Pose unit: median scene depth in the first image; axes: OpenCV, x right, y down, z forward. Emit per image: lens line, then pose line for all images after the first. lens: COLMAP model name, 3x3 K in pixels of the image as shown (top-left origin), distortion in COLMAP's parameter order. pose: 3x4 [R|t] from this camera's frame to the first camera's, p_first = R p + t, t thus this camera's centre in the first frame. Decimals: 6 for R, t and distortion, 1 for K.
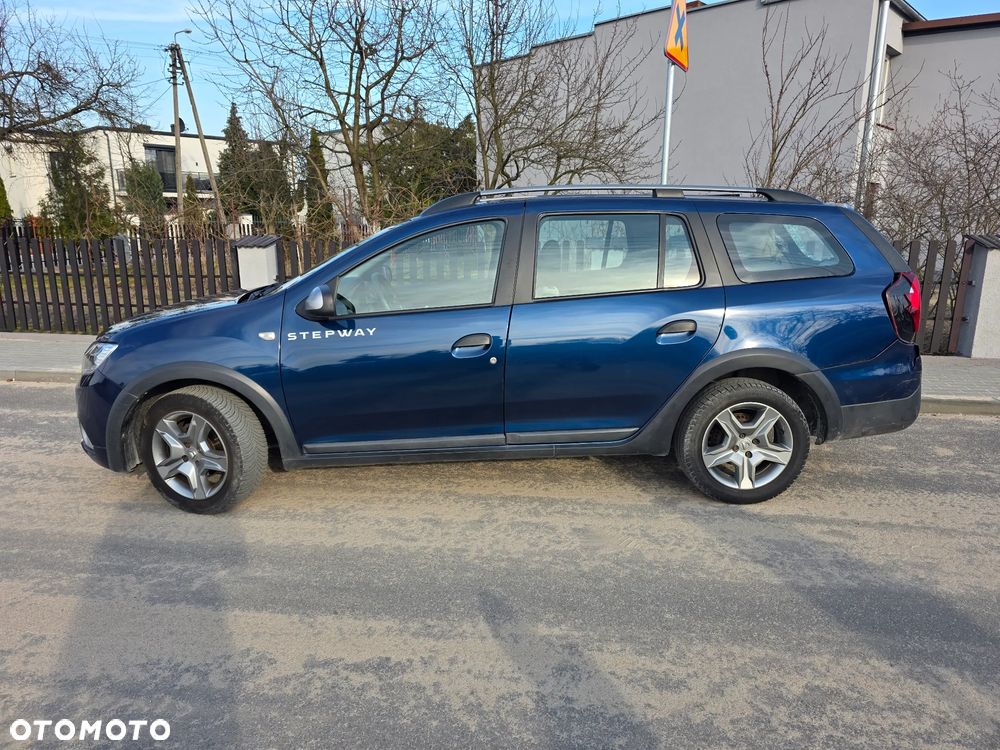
lens RADIAL K [[680.4, 0, 503.4], [0, 680.4, 371.1], [0, 0, 1]] dist [0.054030, -0.053287]
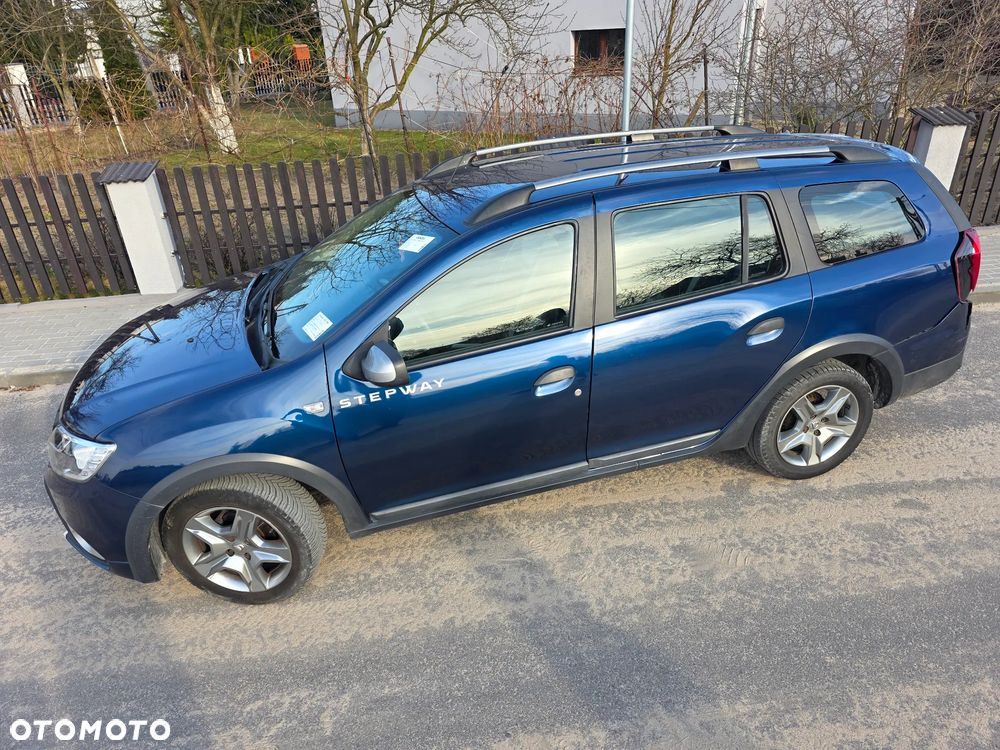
lens RADIAL K [[680.4, 0, 496.7], [0, 680.4, 382.0], [0, 0, 1]] dist [0.054030, -0.053287]
pose [[0.969976, -0.153579, 0.188576, -0.273340], [0.098472, 0.956996, 0.272878, -0.270887], [-0.222374, -0.246116, 0.943386, 0.185308]]
